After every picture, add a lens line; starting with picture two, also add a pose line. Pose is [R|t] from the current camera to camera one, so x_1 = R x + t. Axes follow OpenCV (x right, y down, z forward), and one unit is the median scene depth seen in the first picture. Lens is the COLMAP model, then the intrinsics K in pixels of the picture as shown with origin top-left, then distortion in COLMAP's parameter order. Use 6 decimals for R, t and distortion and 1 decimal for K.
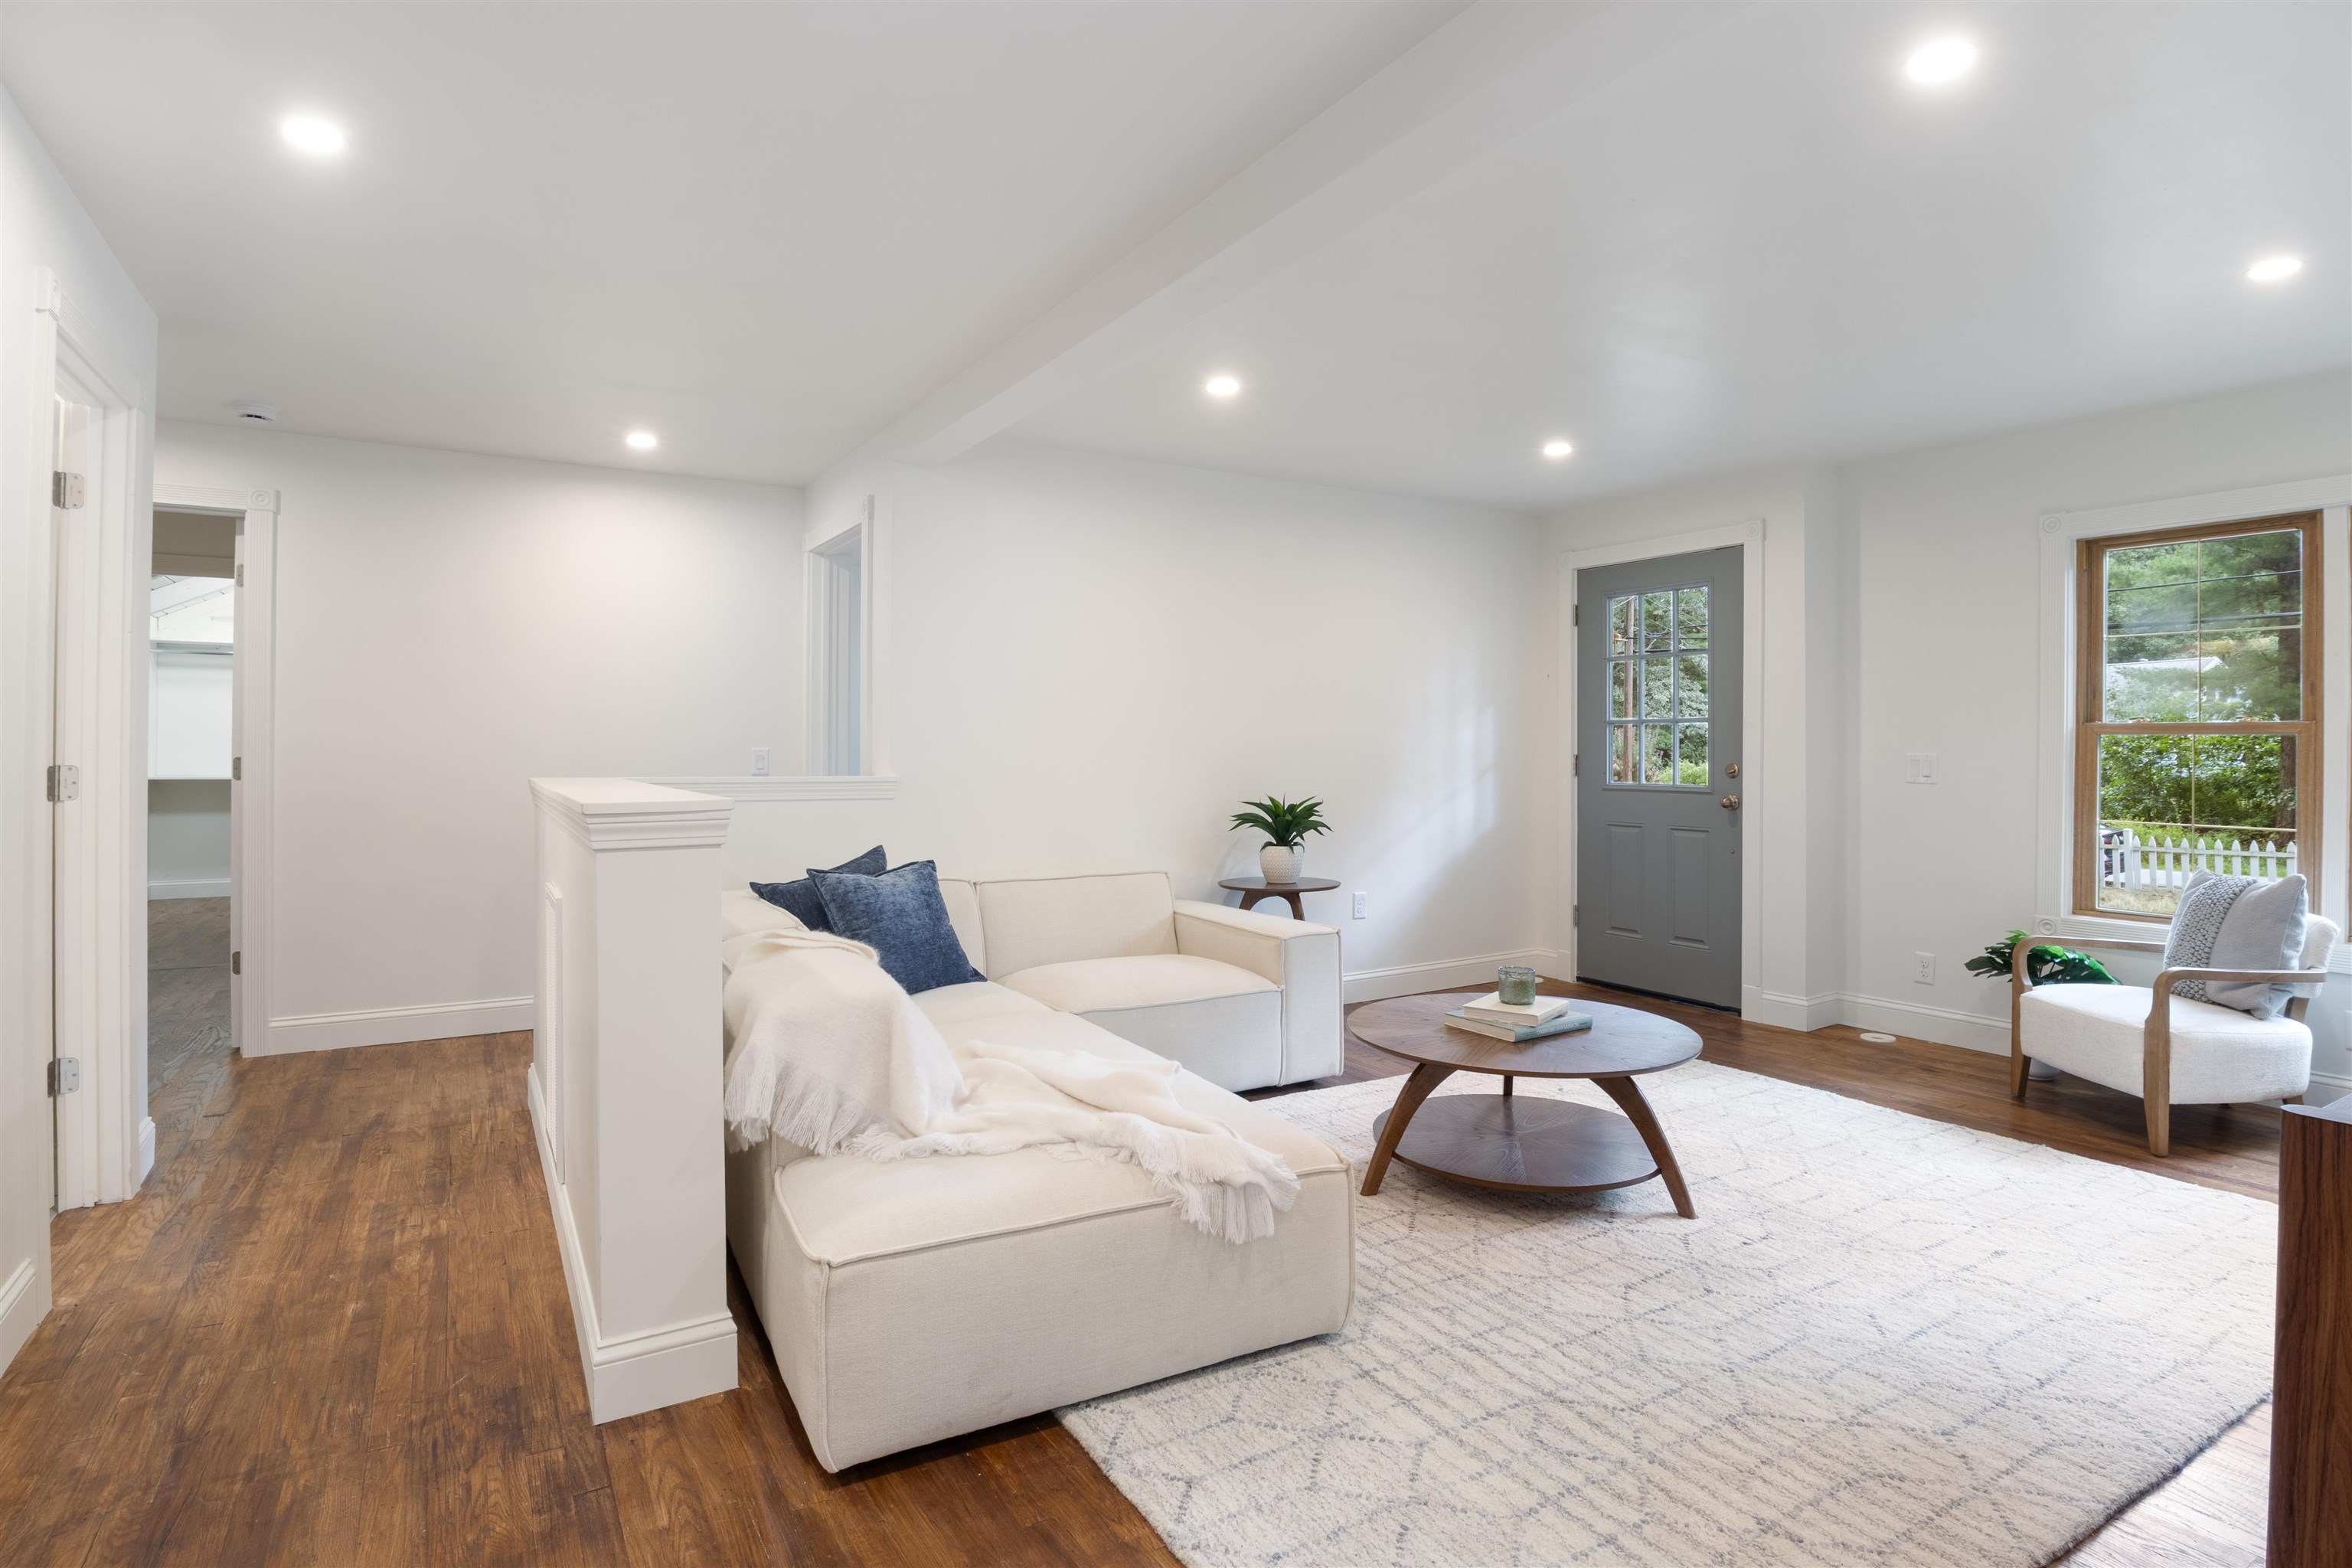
lens RADIAL K [[1193.4, 0, 1176.5], [0, 1193.4, 757.8], [0, 0, 1]] dist [-0.021320, 0.000579]
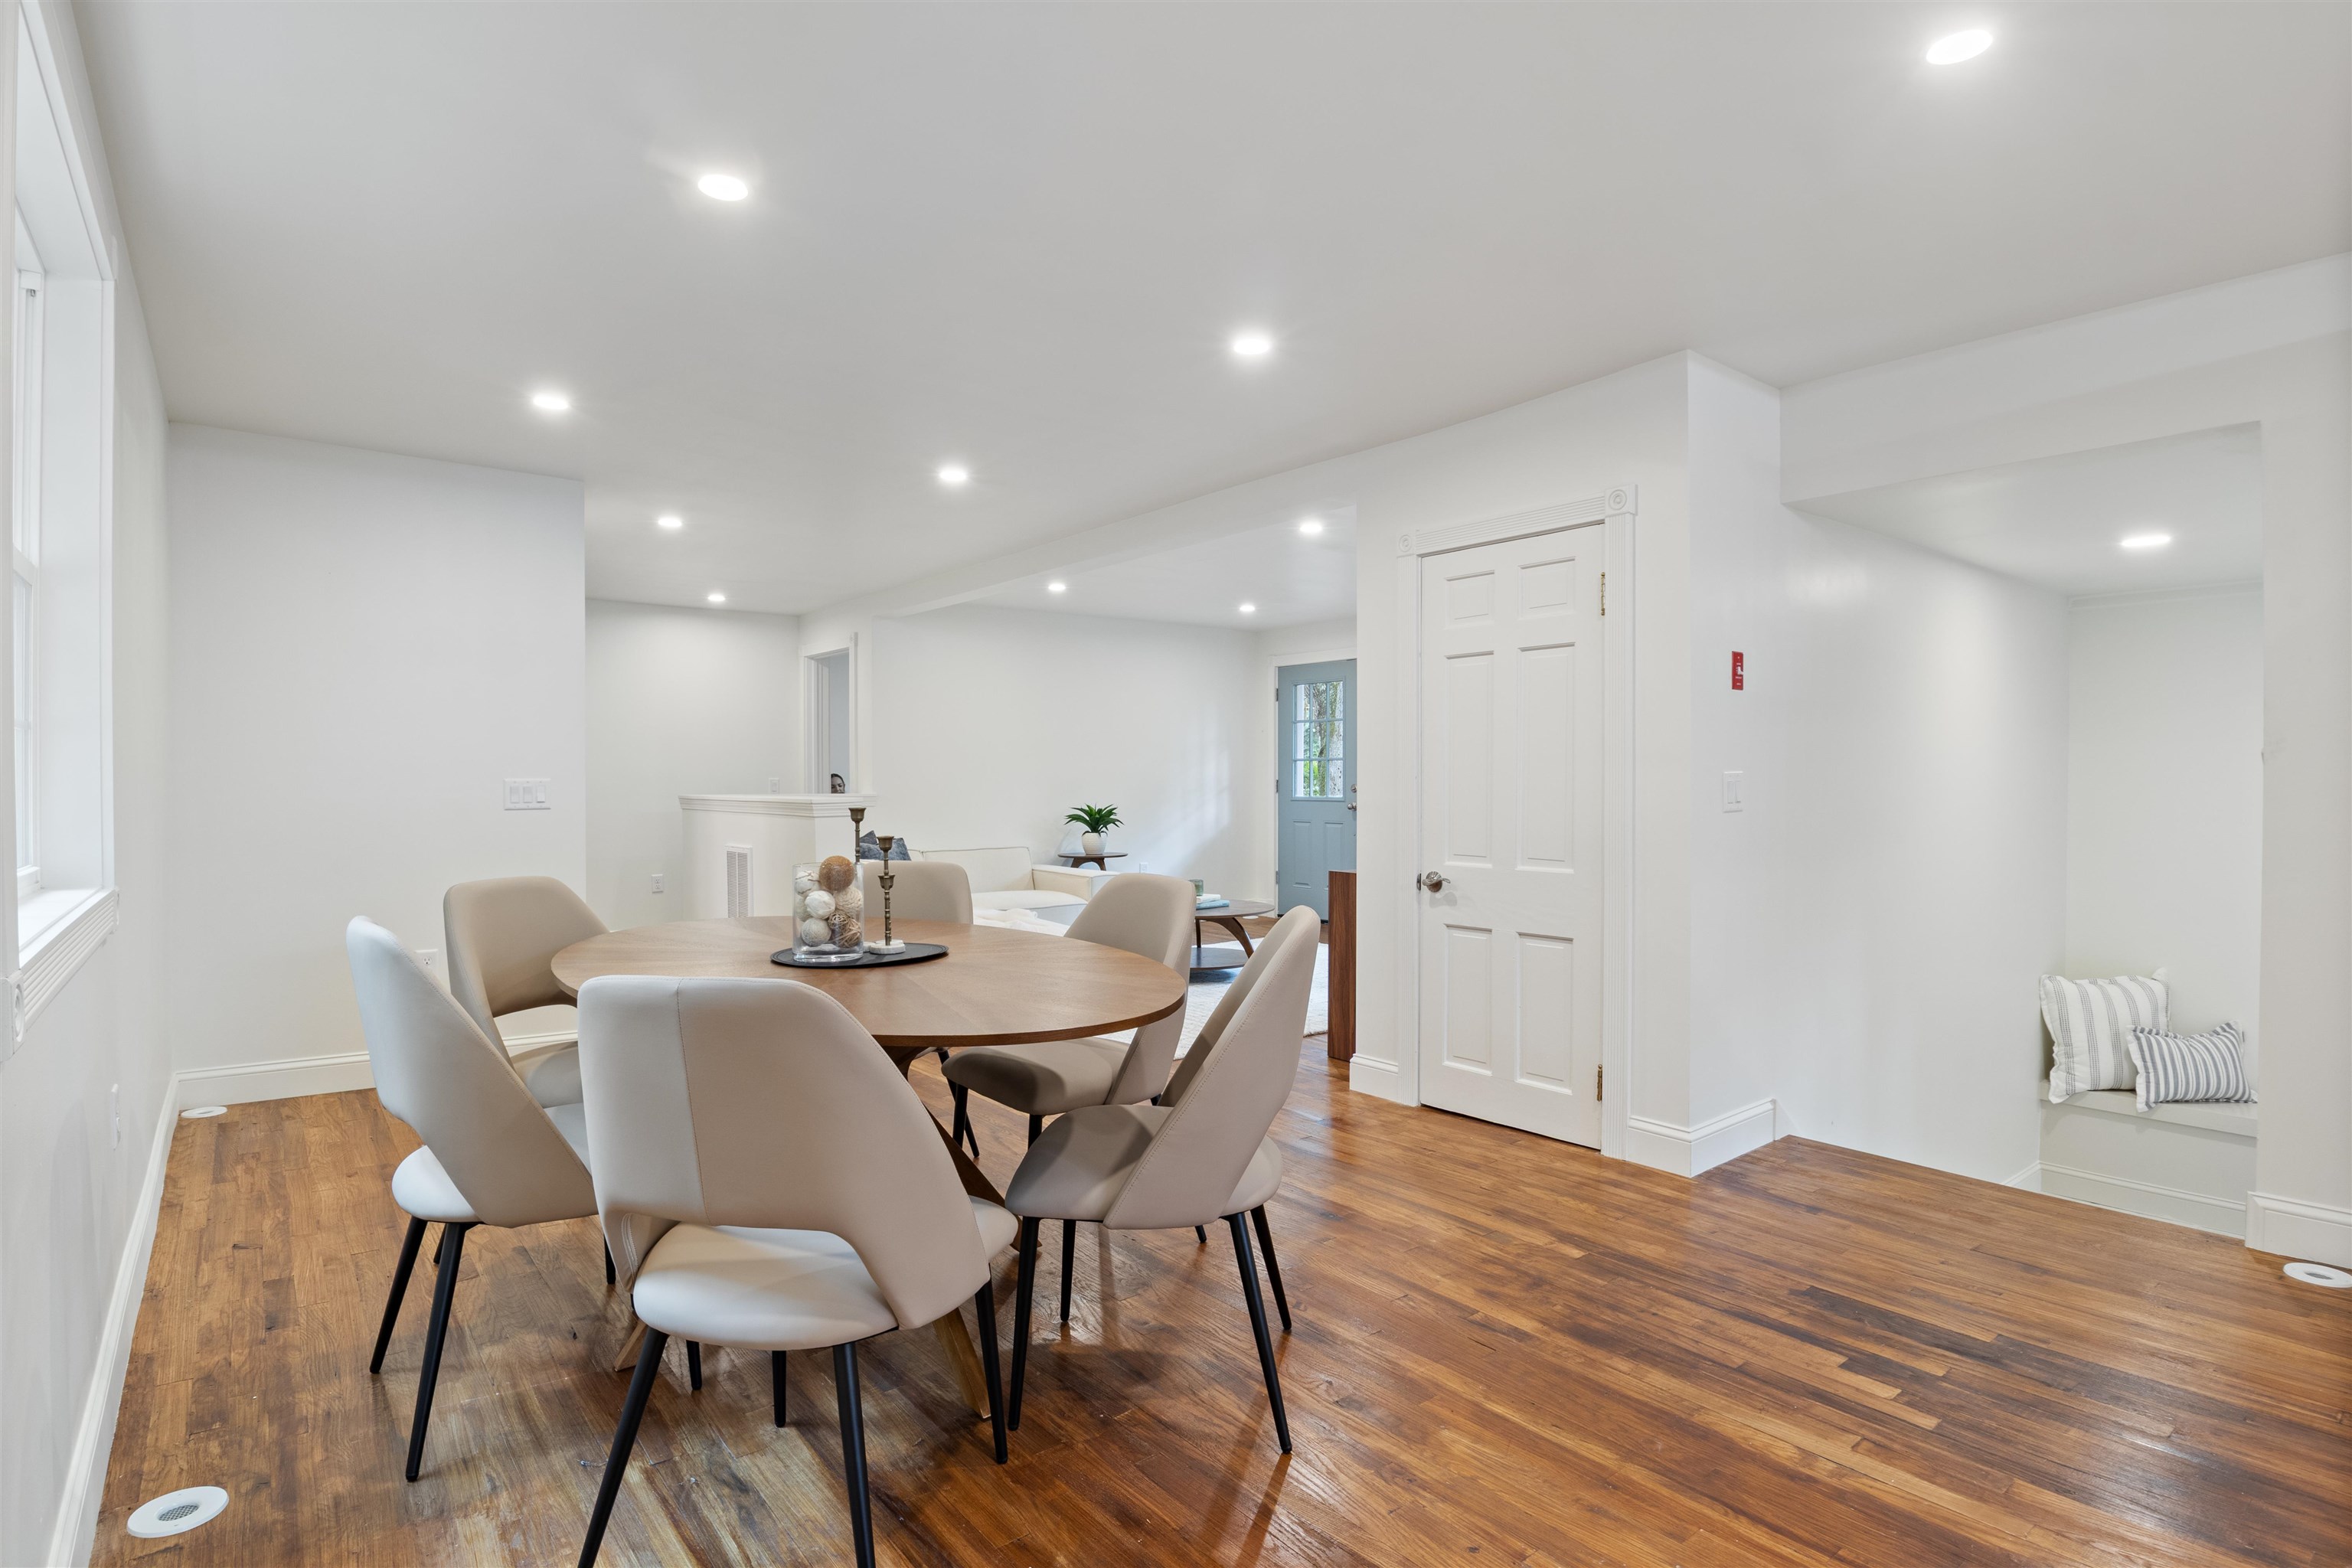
lens RADIAL K [[1193.4, 0, 1179.0], [0, 1193.4, 794.8], [0, 0, 1]] dist [-0.021320, 0.000579]
pose [[0.991080, -0.006691, 0.133100, -0.021710], [0.005474, 0.999940, 0.009508, 0.002242], [-0.133156, -0.008695, 0.991057, -0.754465]]
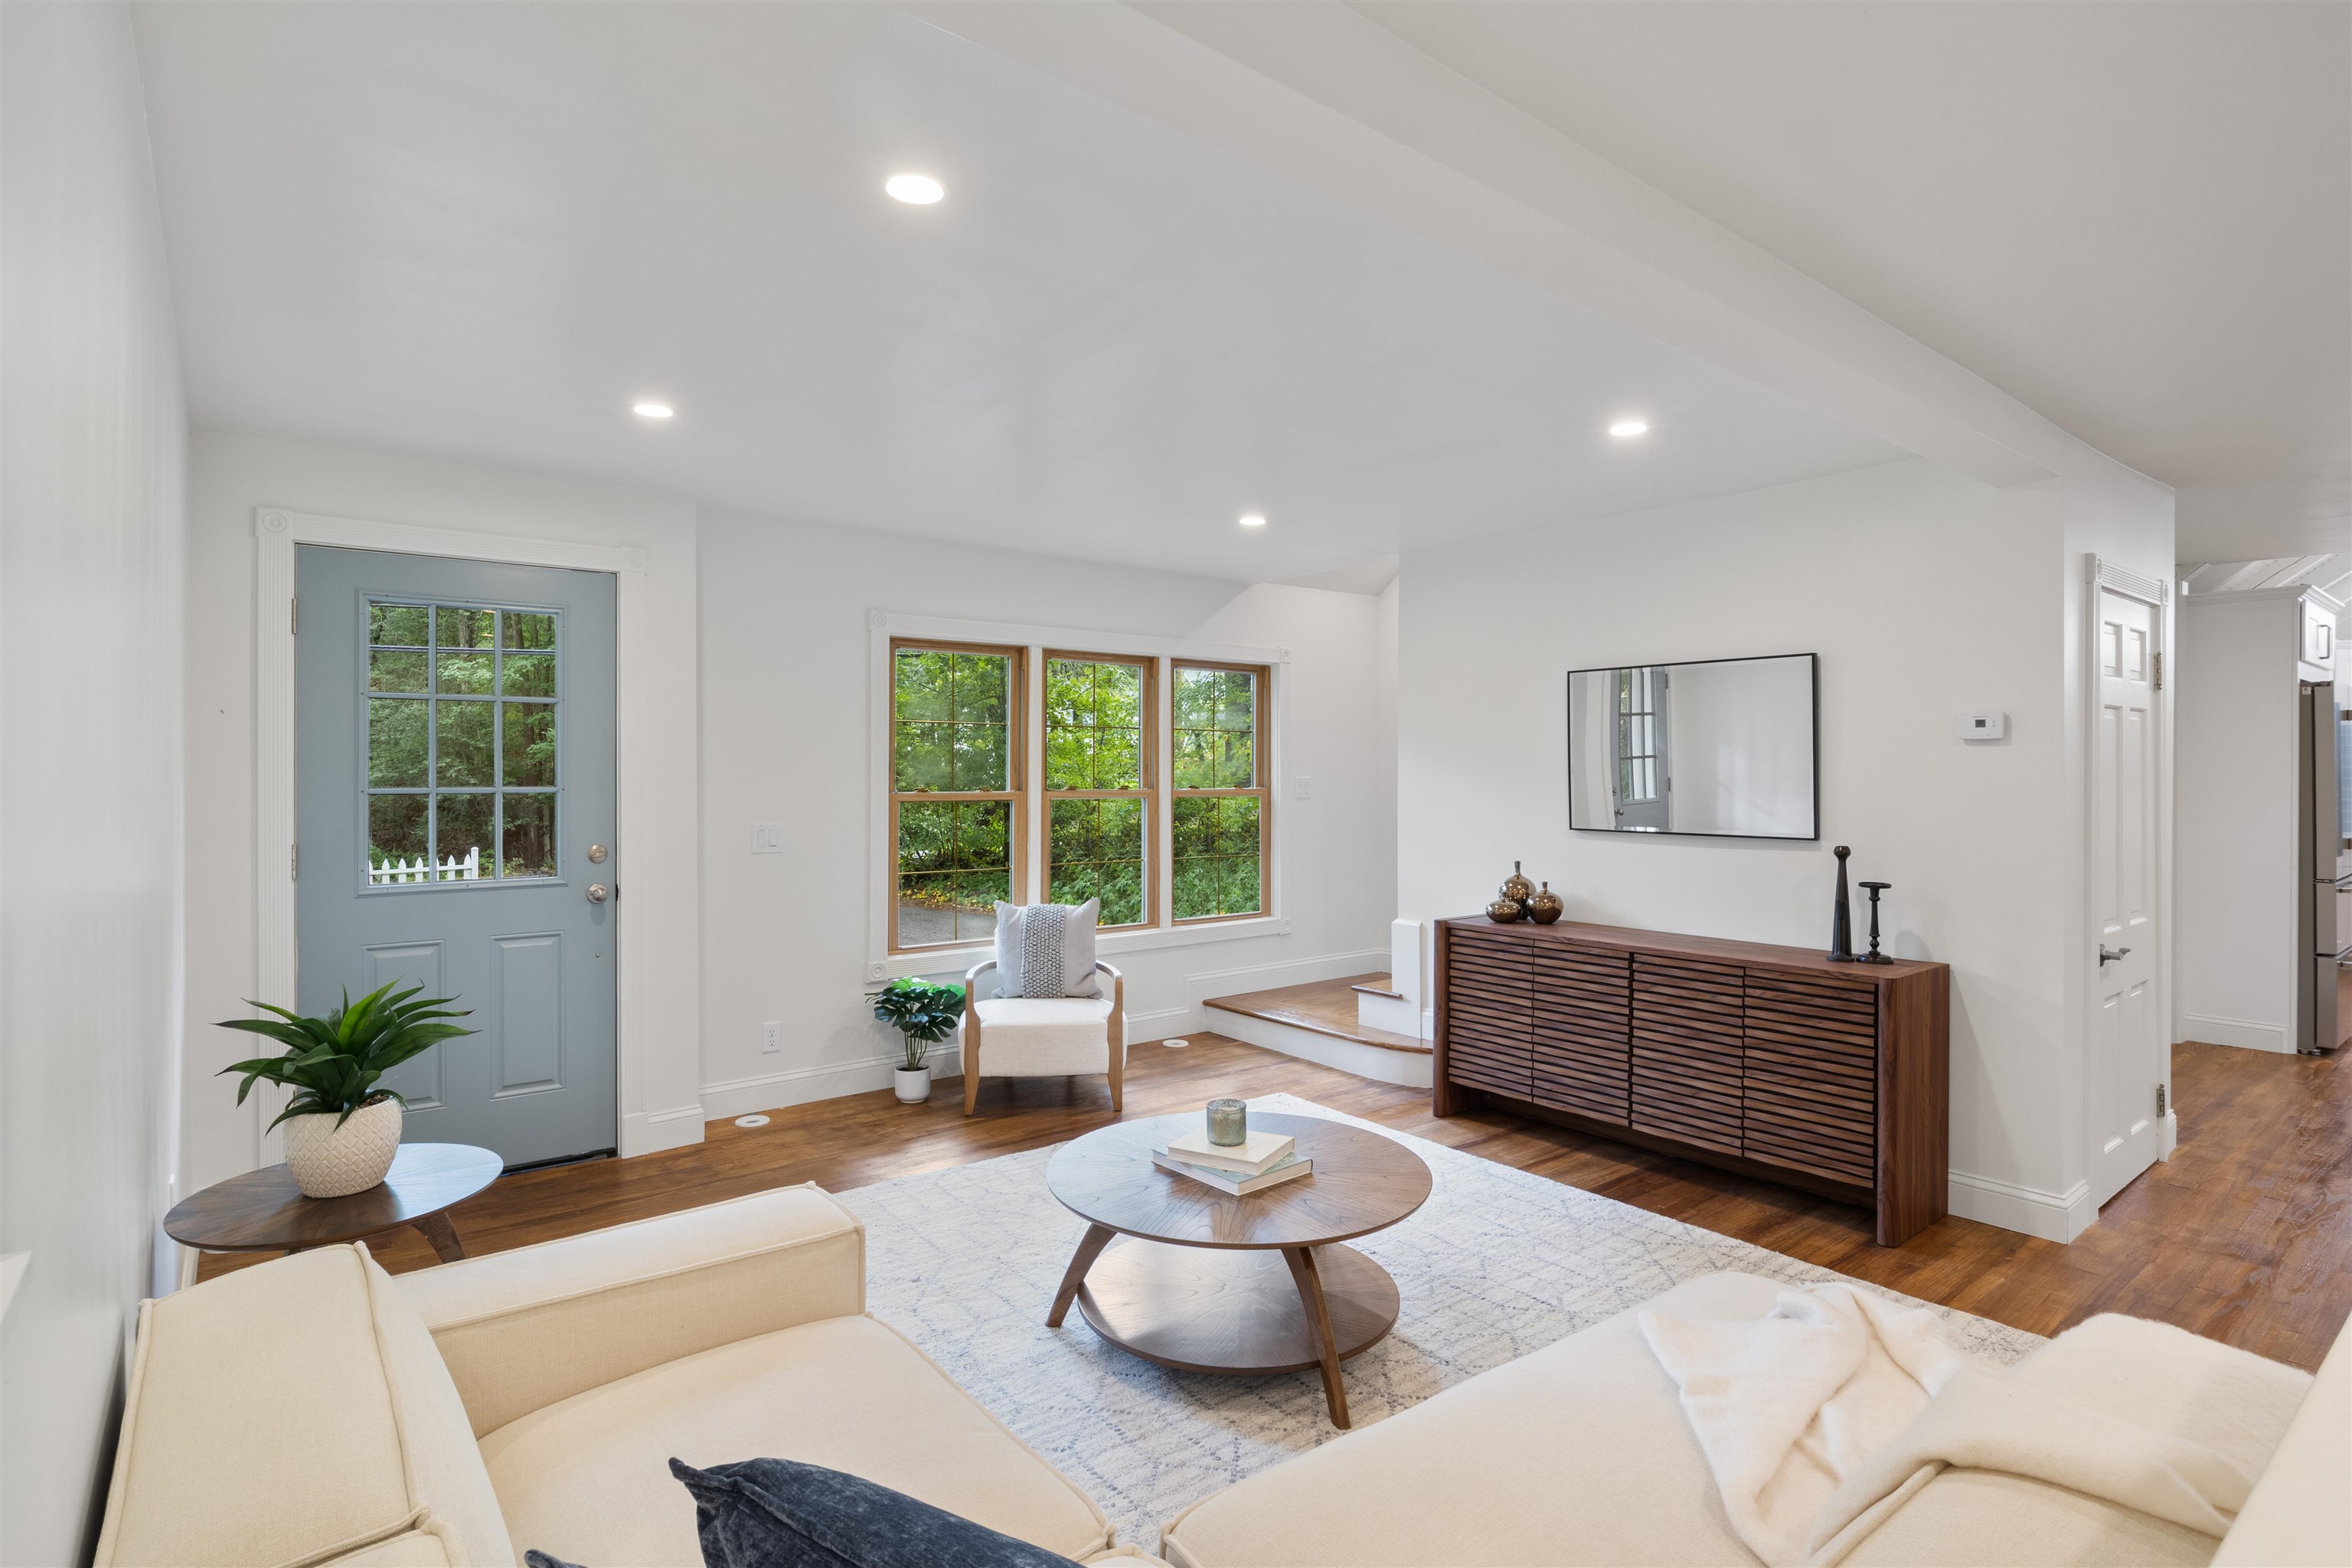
lens RADIAL K [[1193.4, 0, 1166.6], [0, 1193.4, 769.0], [0, 0, 1]] dist [-0.021320, 0.000579]
pose [[-0.125838, -0.008715, 0.992012, -0.397382], [0.004798, 0.999944, 0.009394, -0.055329], [-0.992039, 0.005942, -0.125789, 0.782835]]
